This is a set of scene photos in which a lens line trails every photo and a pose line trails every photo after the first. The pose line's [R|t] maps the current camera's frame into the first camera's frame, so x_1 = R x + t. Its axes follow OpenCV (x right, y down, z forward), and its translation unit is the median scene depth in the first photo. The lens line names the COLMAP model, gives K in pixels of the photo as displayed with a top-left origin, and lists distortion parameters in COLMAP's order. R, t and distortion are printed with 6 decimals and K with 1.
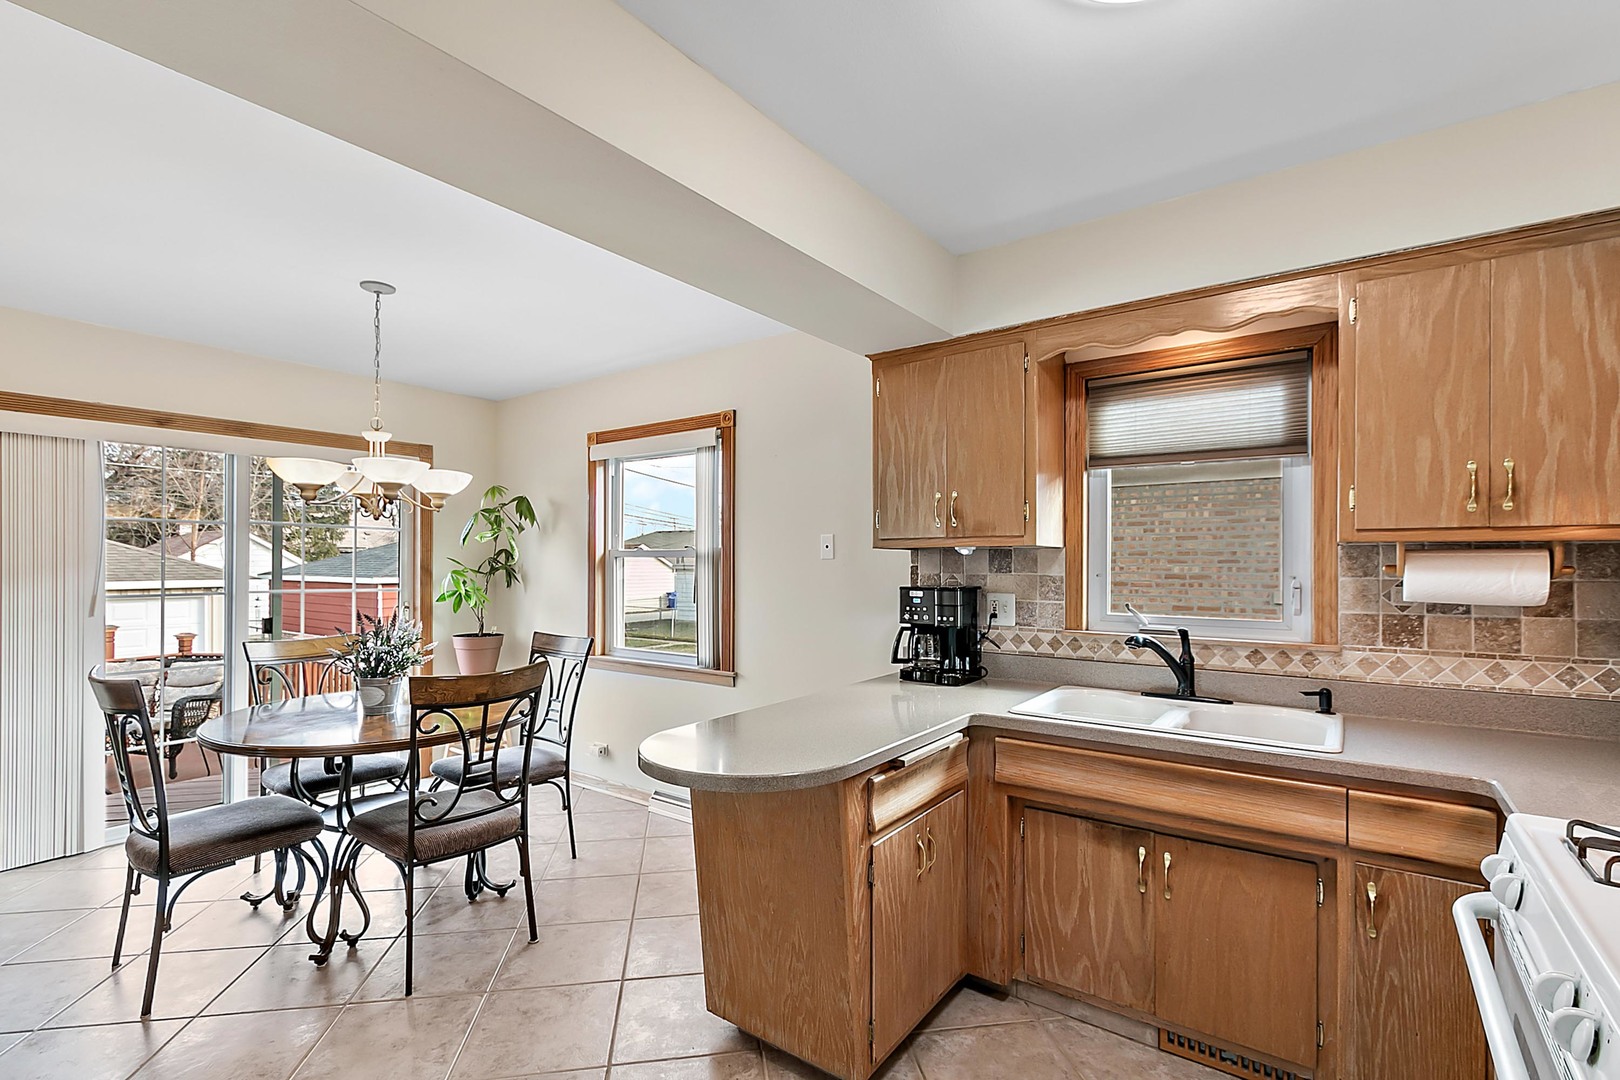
lens RADIAL K [[741.3, 0, 817.5], [0, 741.3, 560.1], [0, 0, 1]] dist [-0.000183, -0.000900]
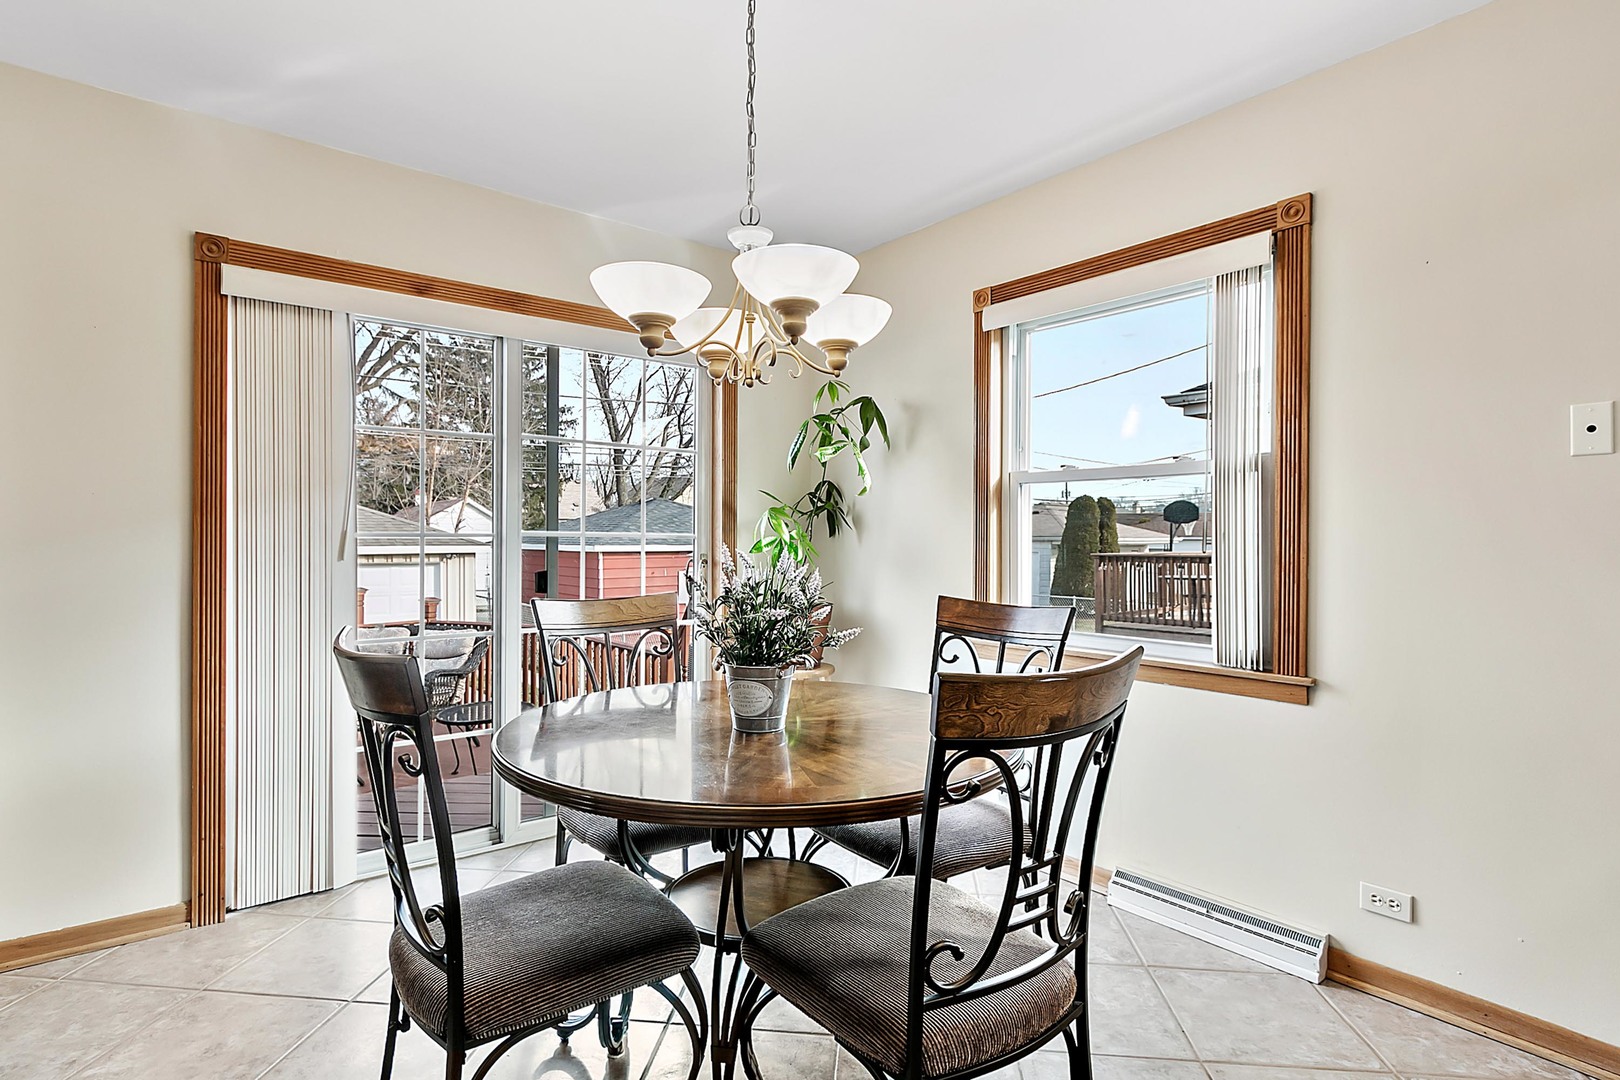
lens RADIAL K [[852.7, 0, 810.0], [0, 852.7, 540.0], [0, 0, 1]] dist [0.001722, -0.000155]
pose [[0.962260, 0.002594, -0.272118, -0.297558], [-0.000531, 0.999971, 0.007653, 0.046561], [0.272130, -0.007220, 0.962233, 0.307050]]
